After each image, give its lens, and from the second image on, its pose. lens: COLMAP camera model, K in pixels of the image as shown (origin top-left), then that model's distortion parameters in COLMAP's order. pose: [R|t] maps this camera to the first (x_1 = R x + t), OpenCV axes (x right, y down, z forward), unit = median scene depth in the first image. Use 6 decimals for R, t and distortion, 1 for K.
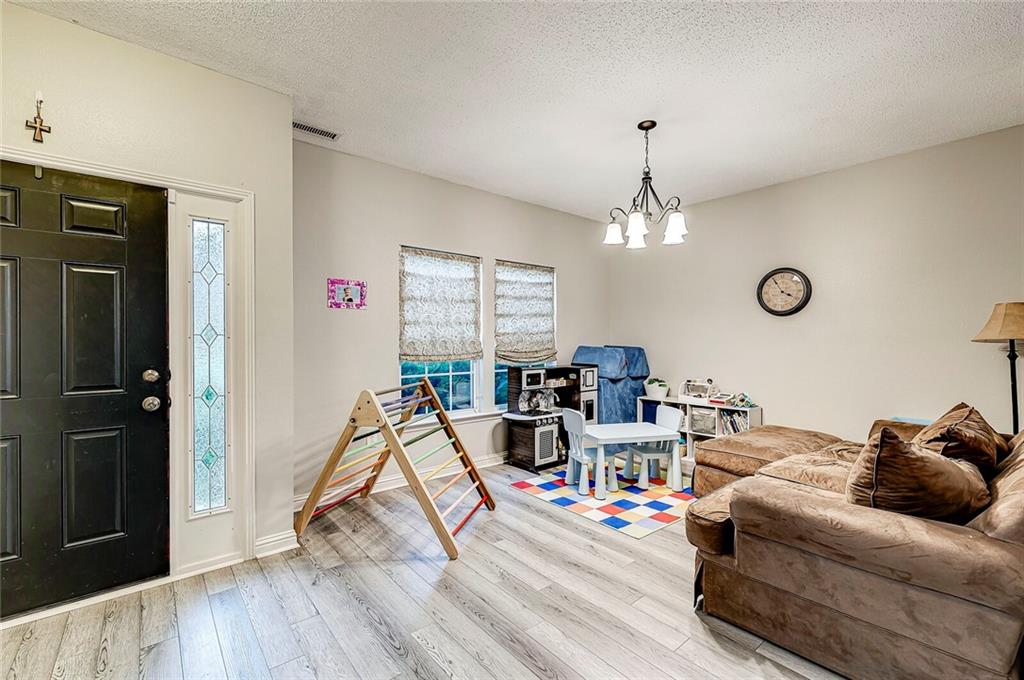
lens RADIAL K [[443.7, 0, 512.9], [0, 443.7, 342.4], [0, 0, 1]] dist [-0.003669, -0.000105]
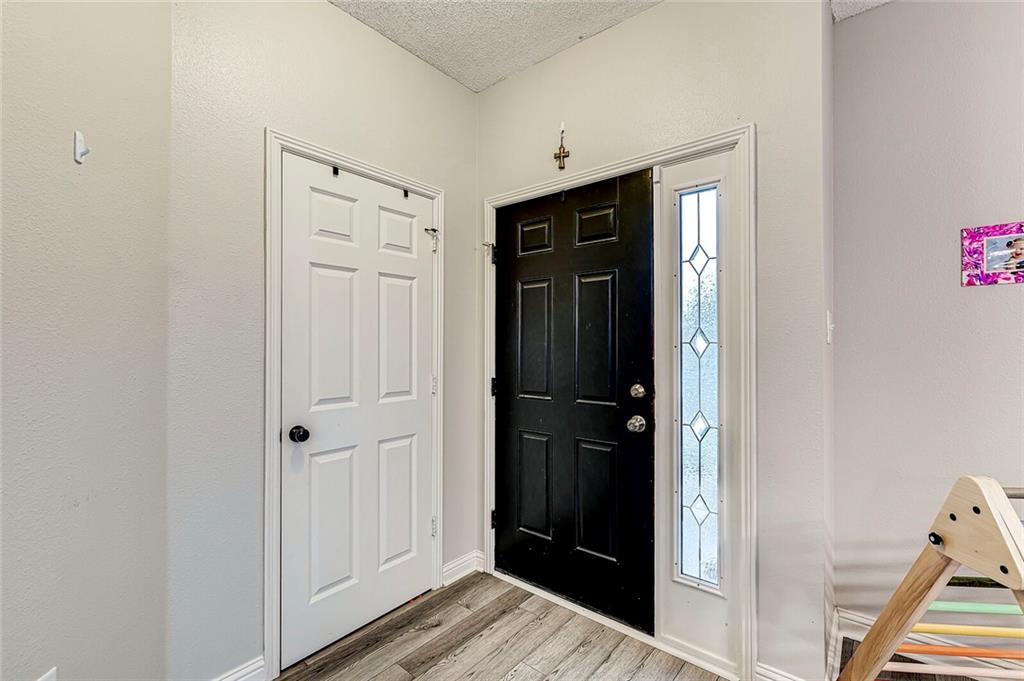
lens RADIAL K [[443.7, 0, 512.9], [0, 443.7, 342.9], [0, 0, 1]] dist [-0.003669, -0.000105]
pose [[0.177034, -0.007398, -0.984177, -0.006865], [-0.004684, 0.999954, -0.008360, -0.005685], [0.984194, 0.006090, 0.176991, 0.355939]]
